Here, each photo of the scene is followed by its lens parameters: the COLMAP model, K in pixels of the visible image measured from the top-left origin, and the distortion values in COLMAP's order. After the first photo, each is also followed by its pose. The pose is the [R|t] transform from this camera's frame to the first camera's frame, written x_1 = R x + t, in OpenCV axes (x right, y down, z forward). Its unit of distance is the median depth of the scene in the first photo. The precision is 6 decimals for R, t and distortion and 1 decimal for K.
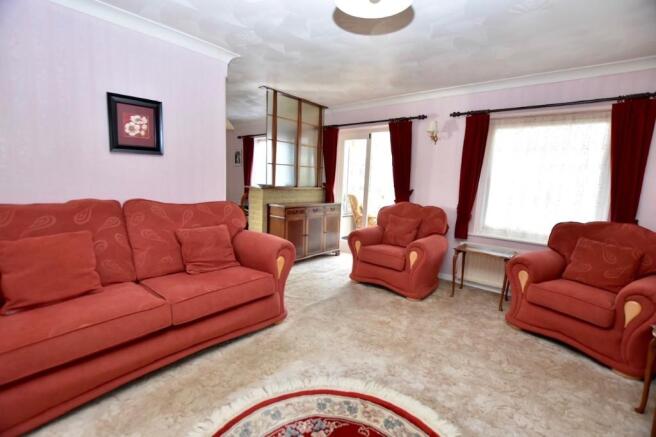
lens RADIAL K [[287.7, 0, 329.9], [0, 287.7, 219.7], [0, 0, 1]] dist [-0.036256, 0.006407]
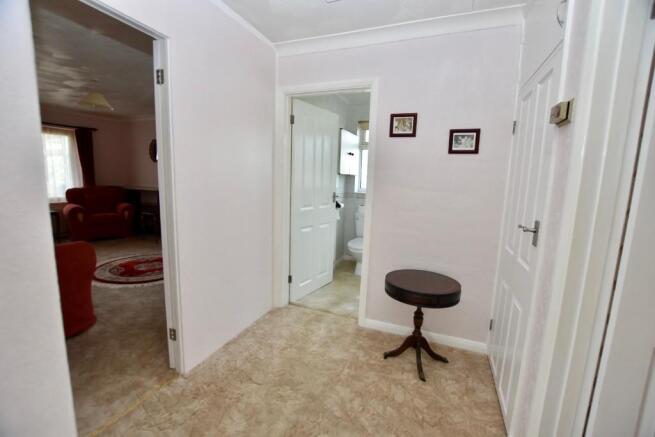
lens RADIAL K [[287.3, 0, 329.4], [0, 287.3, 219.7], [0, 0, 1]] dist [-0.036256, 0.006407]
pose [[-0.314944, -0.188231, 0.930258, -1.389001], [0.086233, 0.970408, 0.225550, -0.057900], [-0.945185, 0.151254, -0.289392, -0.082581]]
